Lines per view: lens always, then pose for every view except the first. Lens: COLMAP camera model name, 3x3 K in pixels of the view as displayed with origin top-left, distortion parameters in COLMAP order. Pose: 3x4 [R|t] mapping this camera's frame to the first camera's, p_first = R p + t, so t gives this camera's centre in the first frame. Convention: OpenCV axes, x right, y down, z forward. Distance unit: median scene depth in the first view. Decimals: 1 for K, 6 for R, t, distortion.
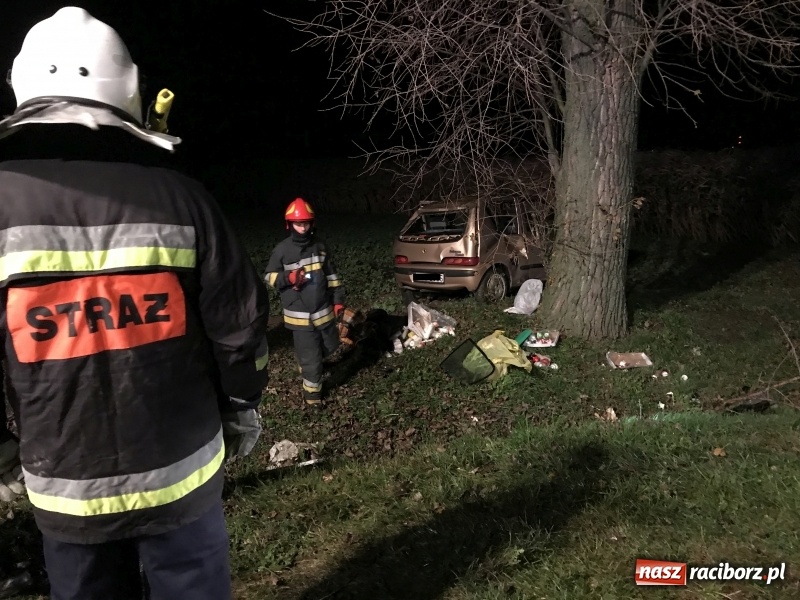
lens RADIAL K [[663.4, 0, 400.0], [0, 663.4, 300.0], [0, 0, 1]] dist [0.075499, -0.217954]
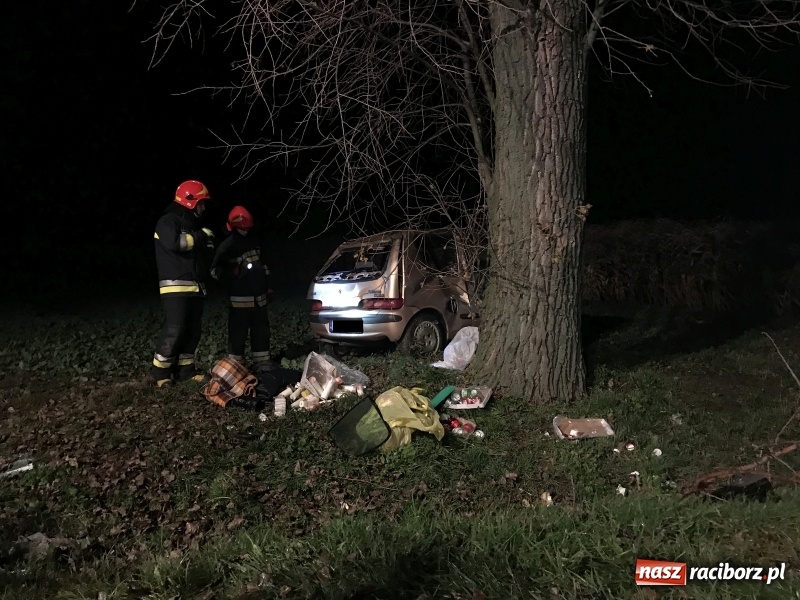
lens RADIAL K [[663.4, 0, 400.0], [0, 663.4, 300.0], [0, 0, 1]] dist [0.075499, -0.217954]
pose [[0.999864, 0.012855, -0.010287, 0.143724], [-0.014084, 0.991414, -0.129998, 0.047562], [0.008528, 0.130125, 0.991461, 0.242157]]
